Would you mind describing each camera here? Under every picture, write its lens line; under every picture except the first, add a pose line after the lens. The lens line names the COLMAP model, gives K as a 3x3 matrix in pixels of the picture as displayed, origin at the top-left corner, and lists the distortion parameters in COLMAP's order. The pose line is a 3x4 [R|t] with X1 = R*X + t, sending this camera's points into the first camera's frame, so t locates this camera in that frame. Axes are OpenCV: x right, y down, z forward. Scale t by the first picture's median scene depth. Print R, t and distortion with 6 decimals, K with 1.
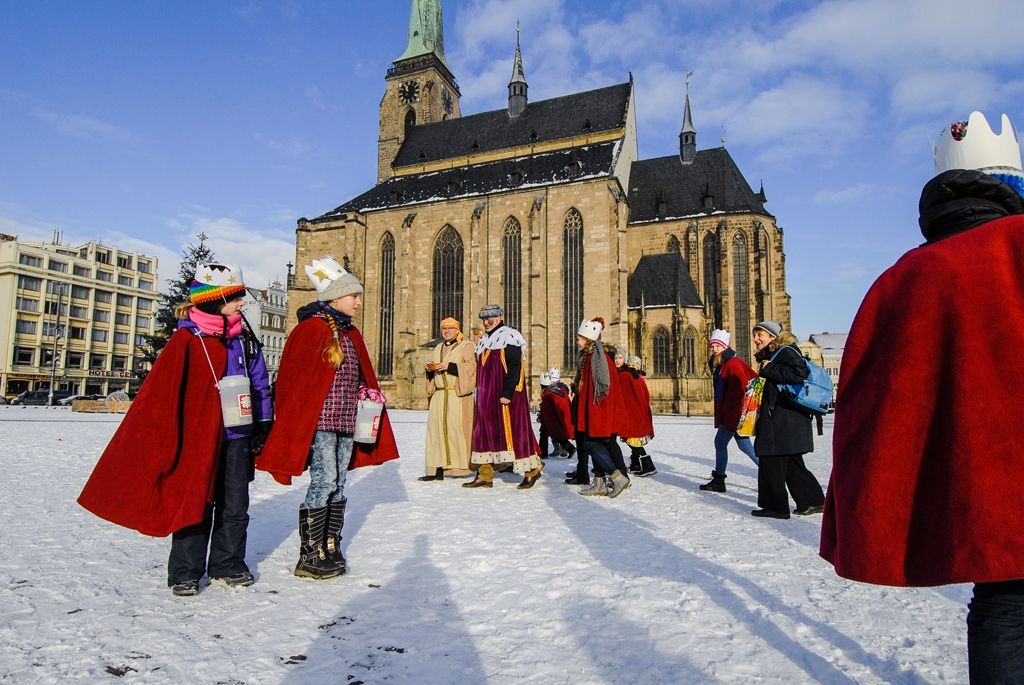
lens RADIAL K [[559.6, 0, 512.1], [0, 559.6, 348.3], [0, 0, 1]] dist [0.036809, -0.000750]
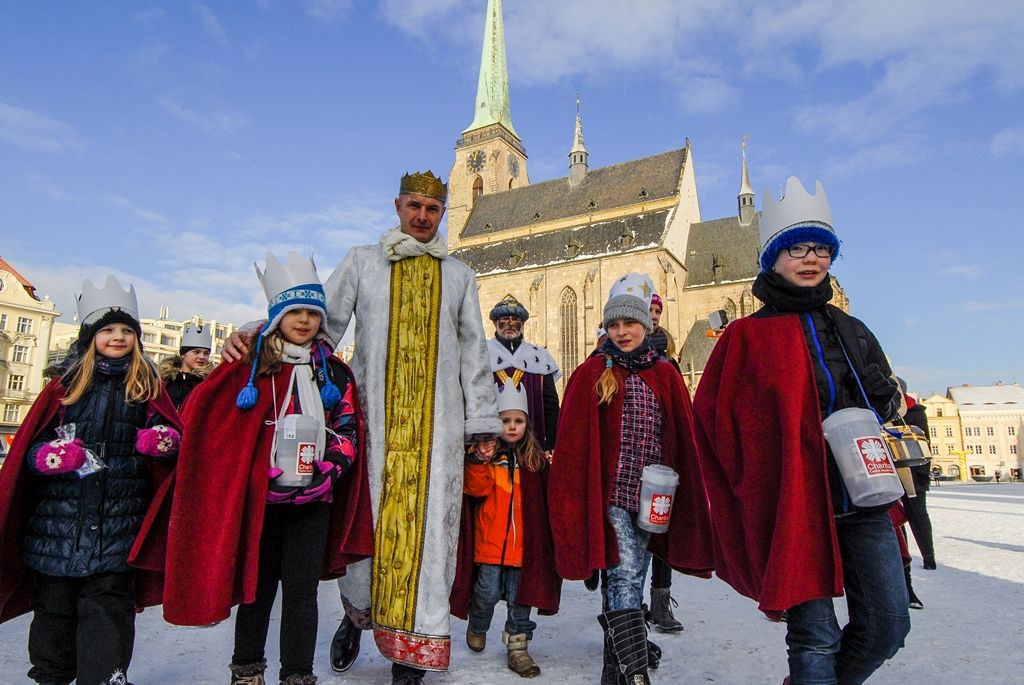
lens RADIAL K [[663.1, 0, 512.0], [0, 663.1, 342.5], [0, 0, 1]] dist [0.070757, -0.073295]
pose [[0.988570, -0.025747, -0.148548, 0.077007], [0.012999, 0.996197, -0.086158, -0.024120], [0.150202, 0.083242, 0.985145, -0.234412]]
